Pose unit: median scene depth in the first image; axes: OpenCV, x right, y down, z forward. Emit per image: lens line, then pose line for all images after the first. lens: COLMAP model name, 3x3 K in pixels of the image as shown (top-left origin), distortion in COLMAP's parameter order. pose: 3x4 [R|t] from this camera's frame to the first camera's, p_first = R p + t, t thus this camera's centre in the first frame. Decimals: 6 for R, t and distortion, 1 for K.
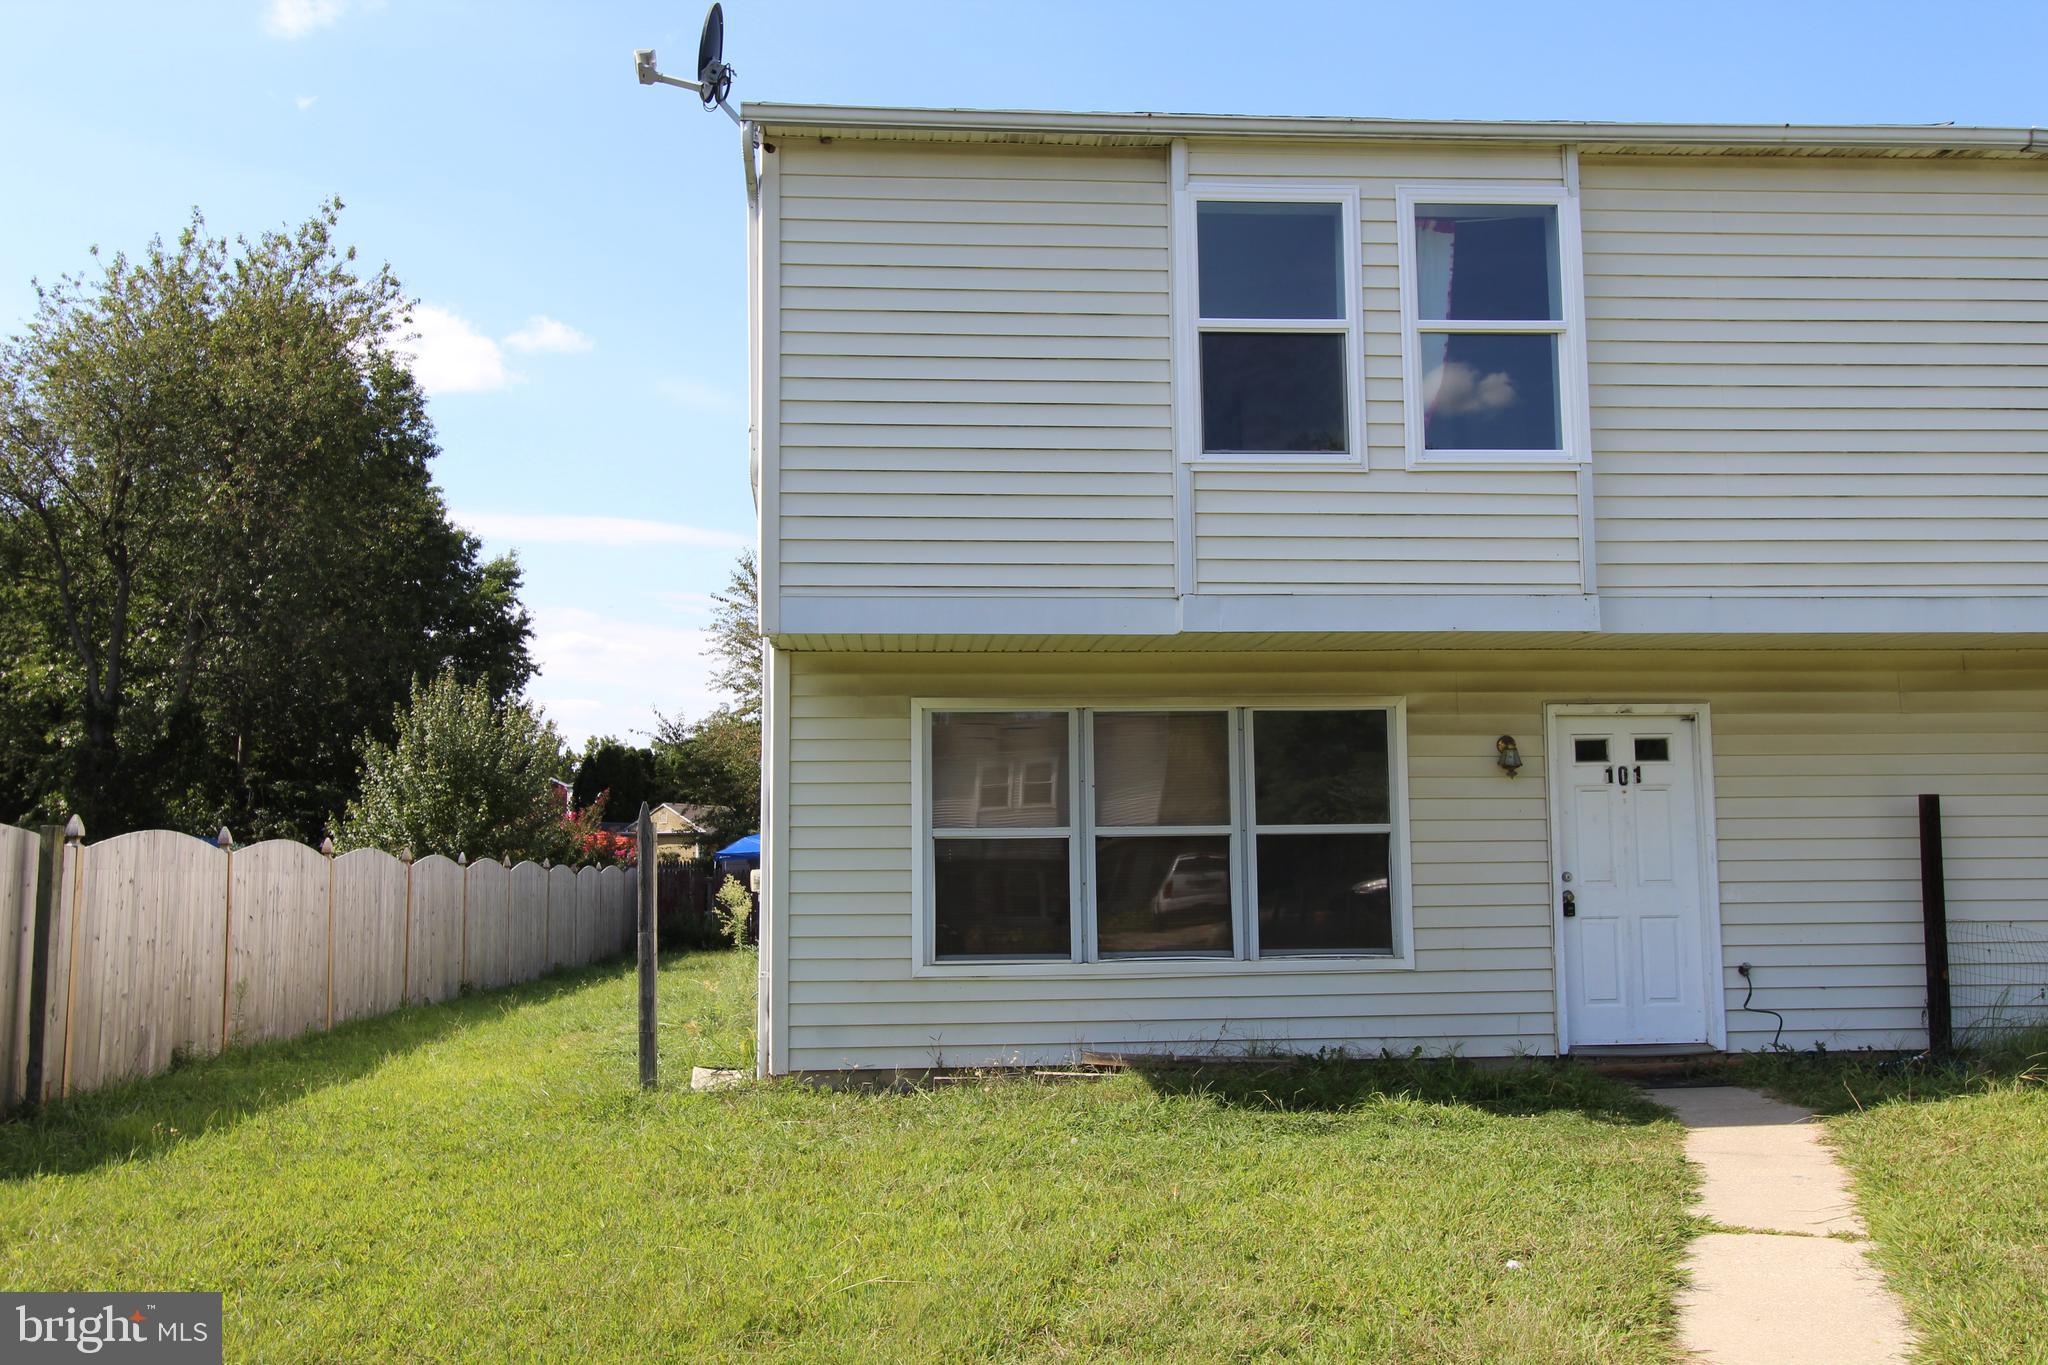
lens RADIAL K [[1718.6, 0, 1027.0], [0, 1718.6, 685.6], [0, 0, 1]] dist [-0.007978, 0.024506]
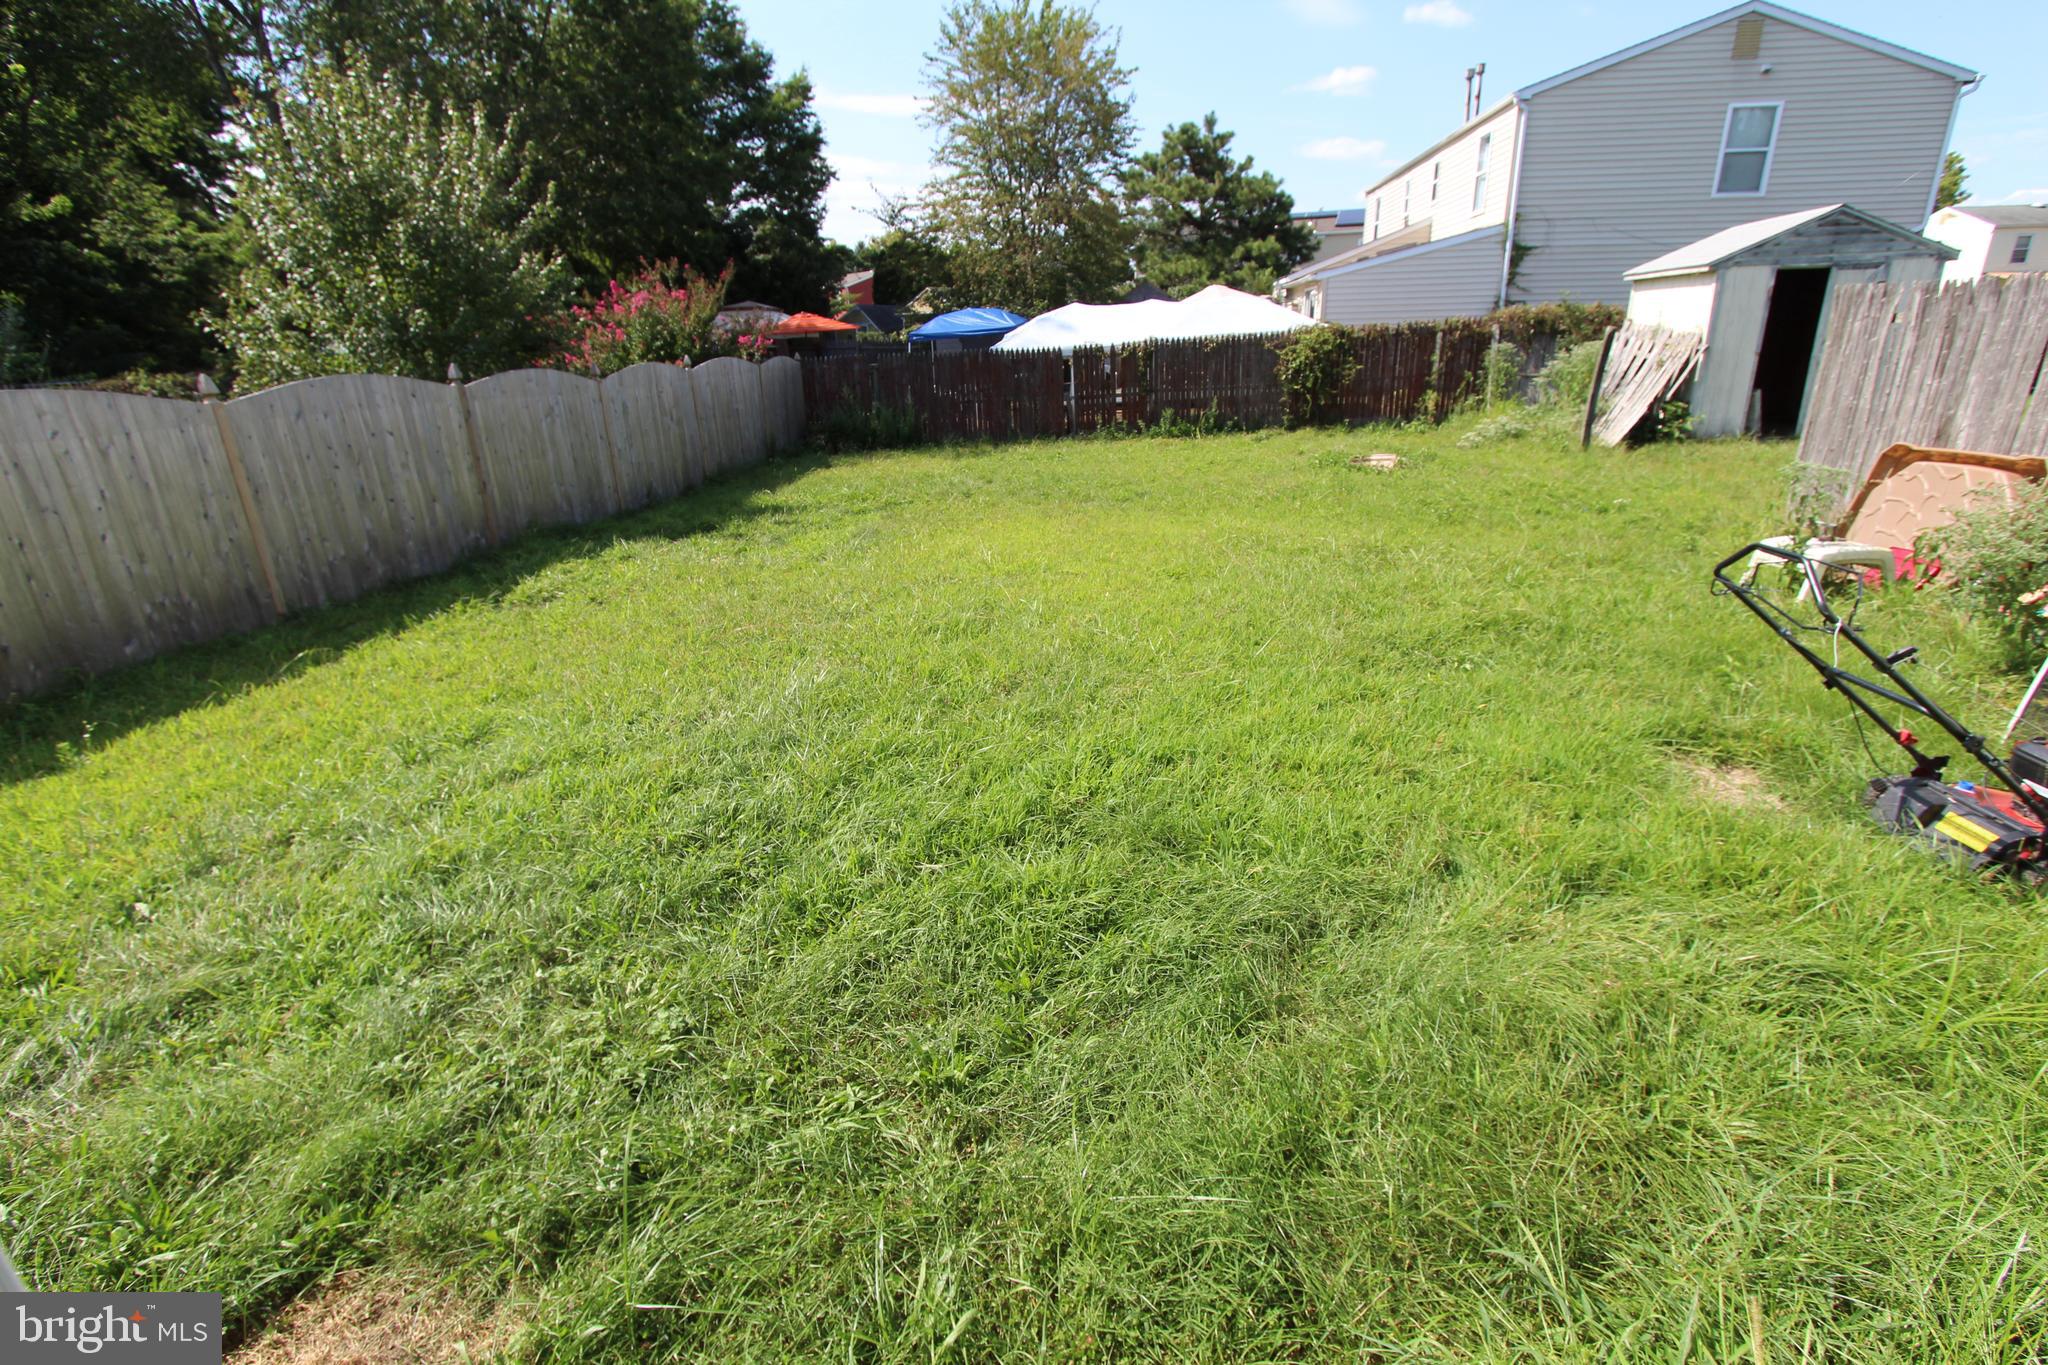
lens RADIAL K [[939.7, 0, 1011.4], [0, 939.7, 682.6], [0, 0, 1]] dist [-0.021306, 0.003126]
pose [[0.978927, 0.057039, -0.196081, -0.034653], [0.036554, 0.895744, 0.443064, 0.147365], [0.200910, -0.440895, 0.874784, 1.615997]]
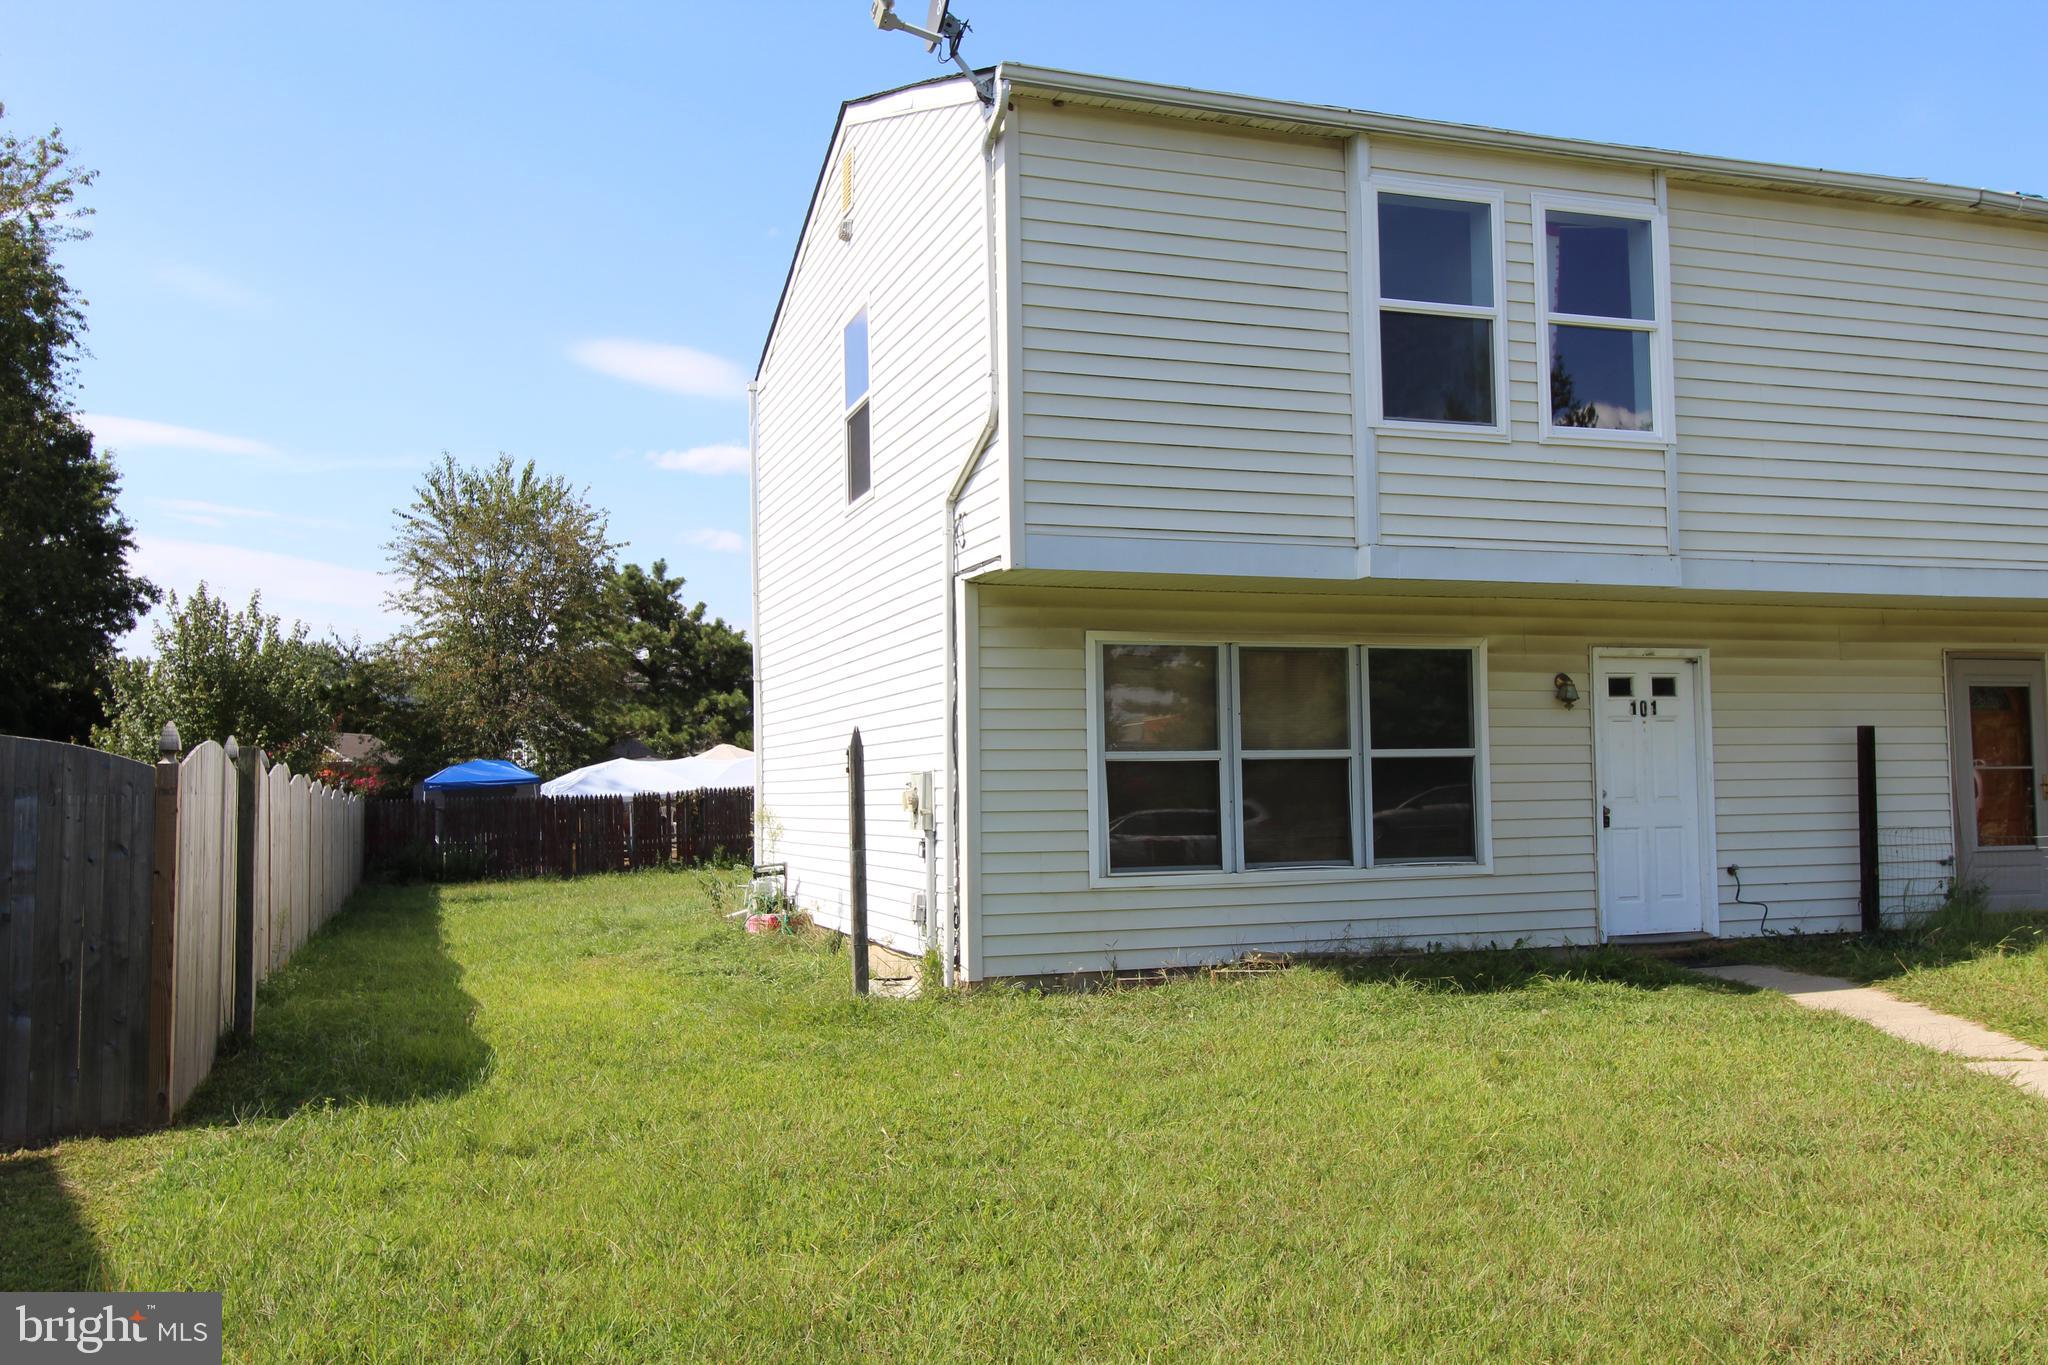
lens RADIAL K [[1718.6, 0, 1028.3], [0, 1718.6, 688.2], [0, 0, 1]] dist [-0.007978, 0.024506]
pose [[0.965773, 0.011556, 0.259132, -0.381498], [-0.022215, 0.999021, 0.038244, 0.002752], [-0.258436, -0.042692, 0.965084, -0.031378]]
